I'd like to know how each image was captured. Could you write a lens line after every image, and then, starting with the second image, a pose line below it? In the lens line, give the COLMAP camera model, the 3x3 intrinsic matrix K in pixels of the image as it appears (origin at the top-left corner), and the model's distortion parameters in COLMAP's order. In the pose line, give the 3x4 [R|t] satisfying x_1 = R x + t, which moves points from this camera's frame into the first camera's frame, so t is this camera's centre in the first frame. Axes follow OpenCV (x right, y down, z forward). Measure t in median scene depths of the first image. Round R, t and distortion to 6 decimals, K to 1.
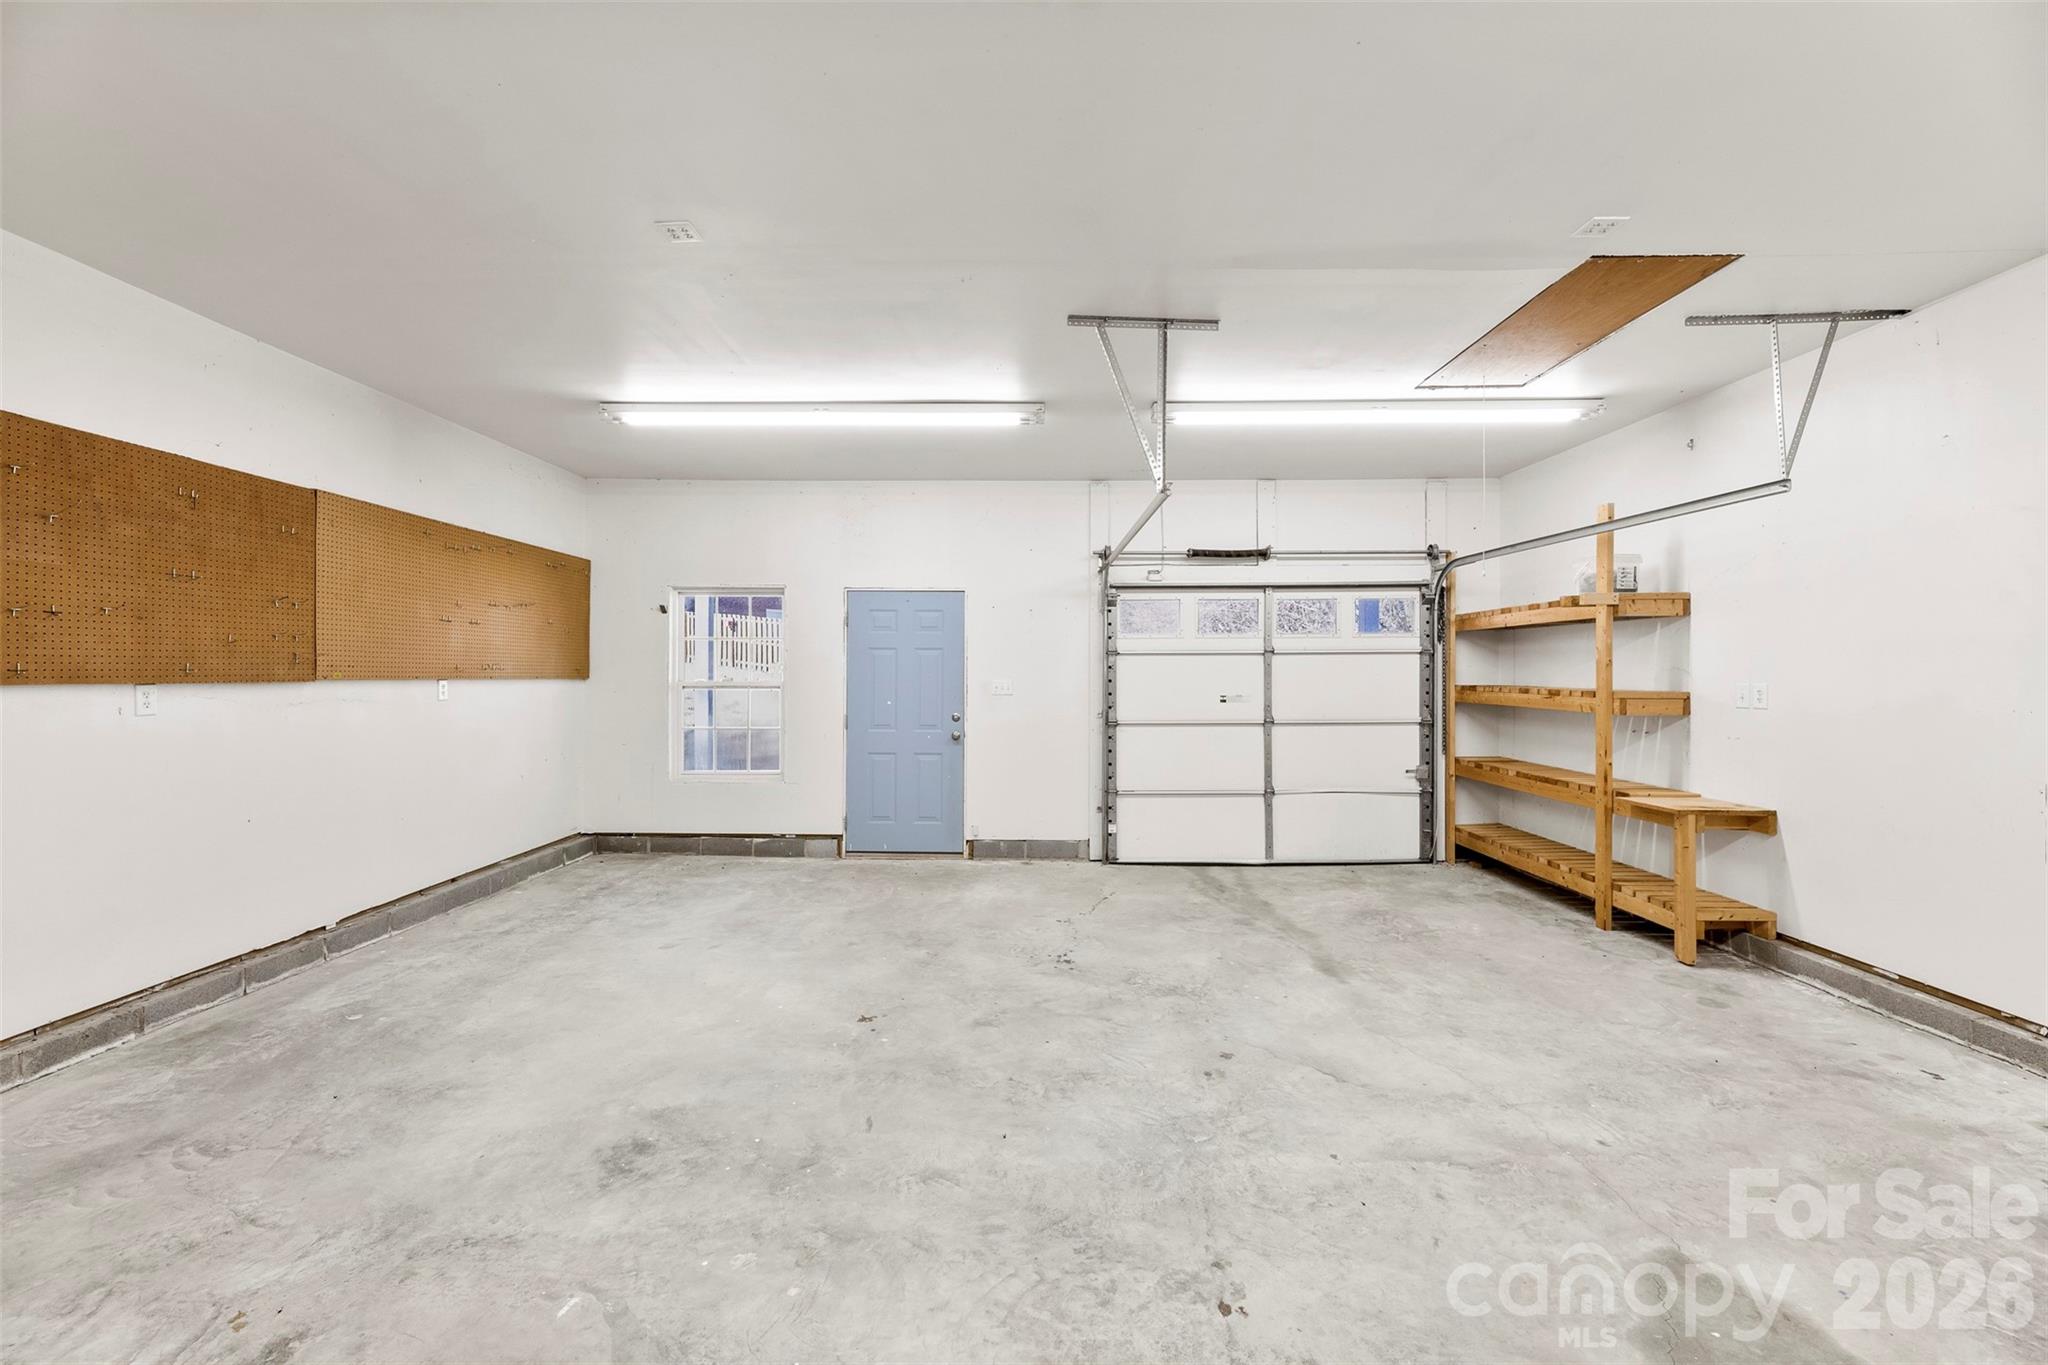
lens RADIAL K [[837.7, 0, 1019.3], [0, 837.7, 676.4], [0, 0, 1]] dist [-0.000070, -0.000168]
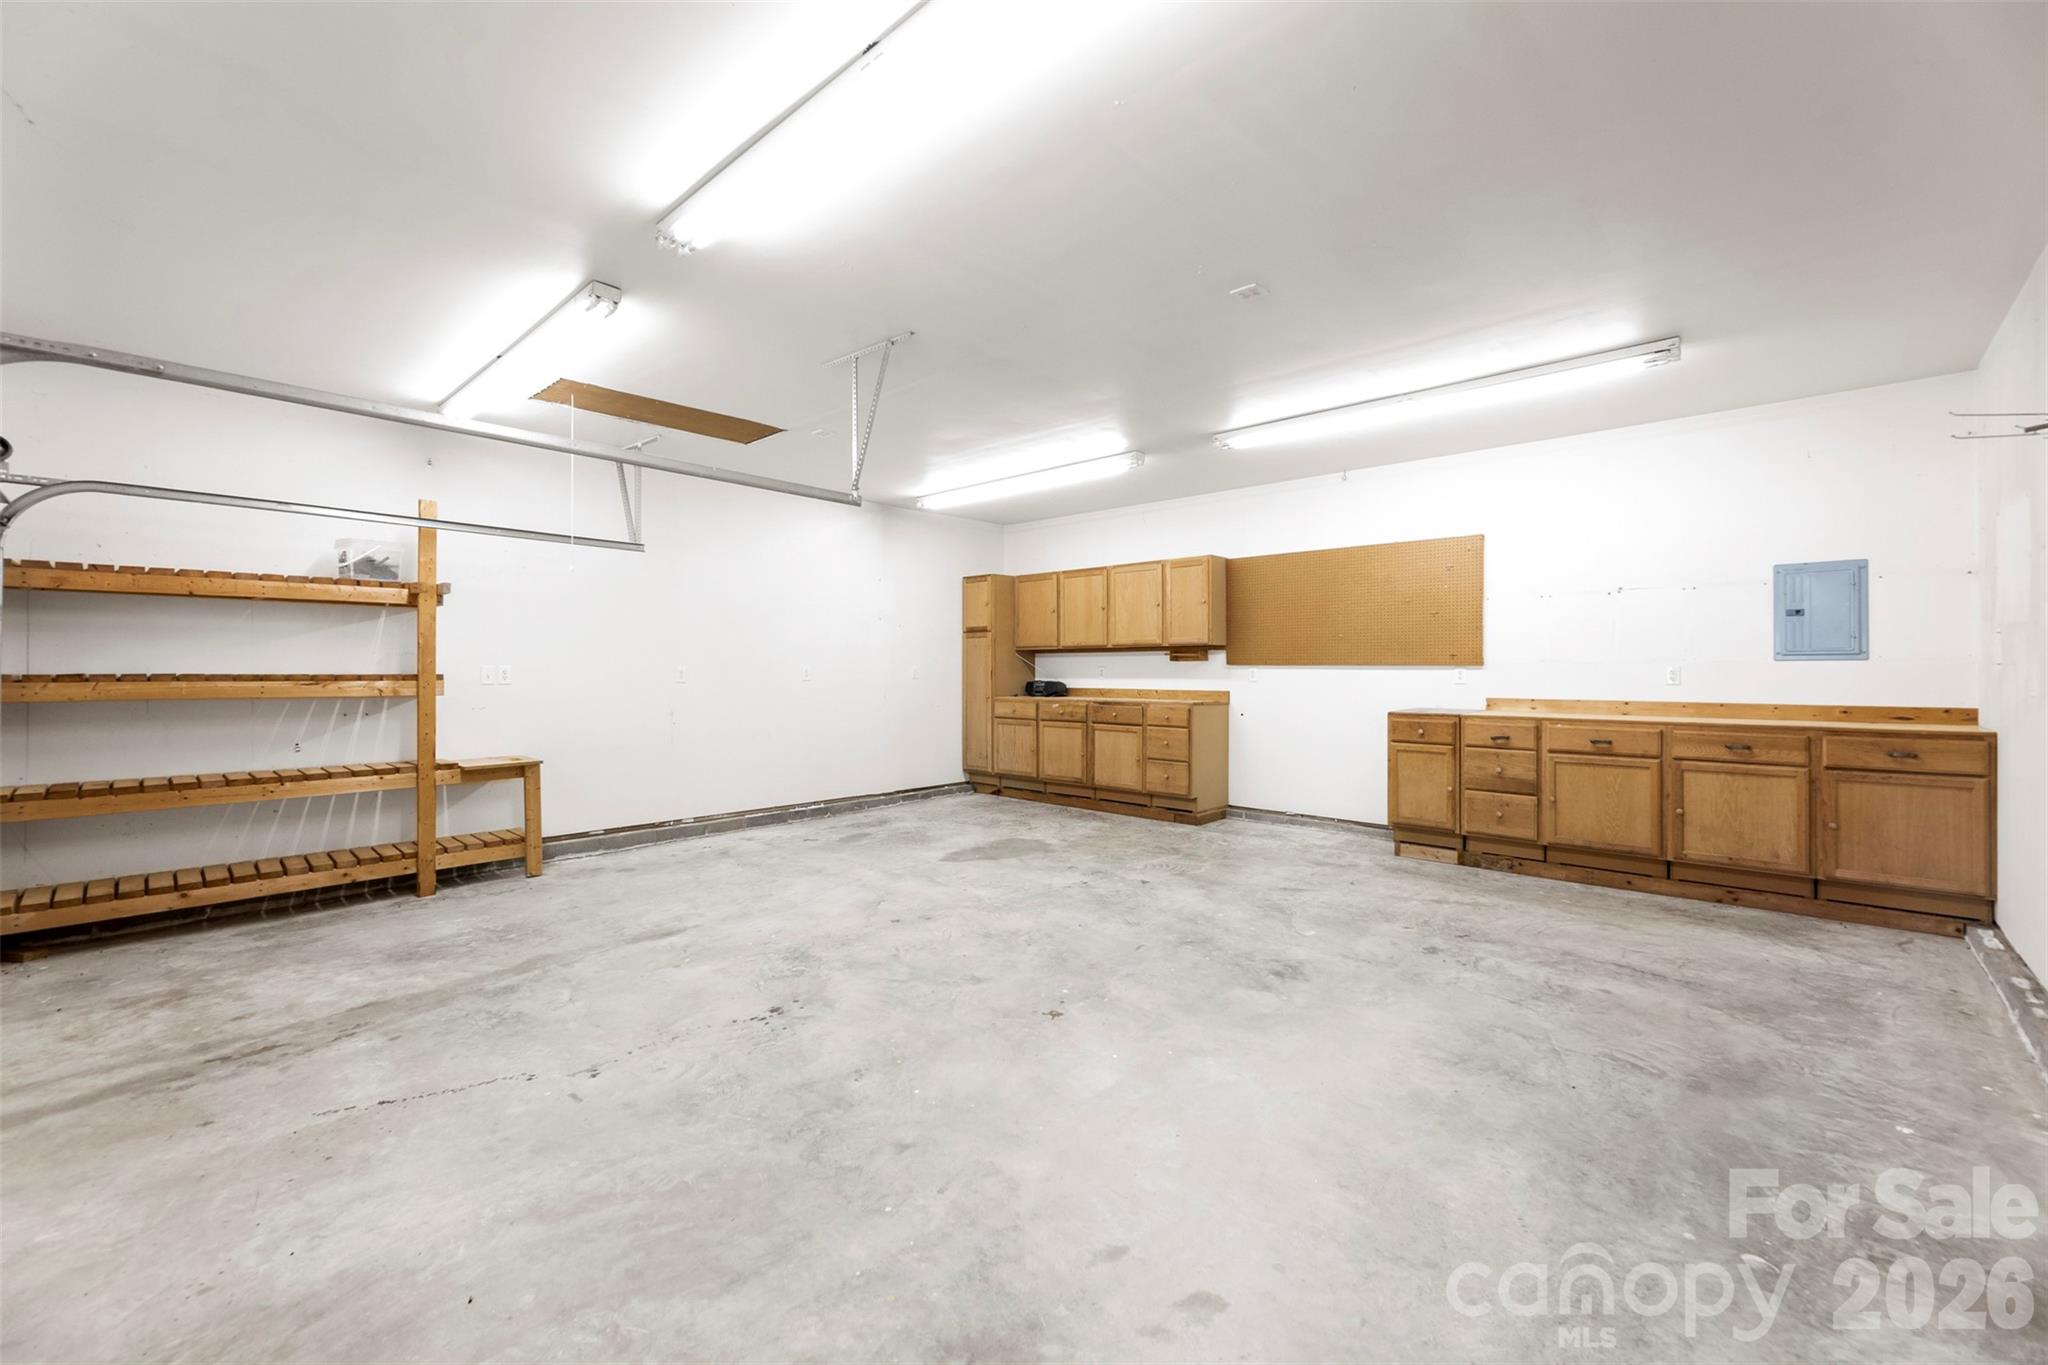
lens RADIAL K [[837.7, 0, 1019.5], [0, 837.7, 671.1], [0, 0, 1]] dist [-0.000070, -0.000168]
pose [[-0.740606, -0.005473, 0.671917, -0.757006], [0.002022, 0.999944, 0.010374, 0.003484], [-0.671937, 0.009042, -0.740553, 1.645143]]
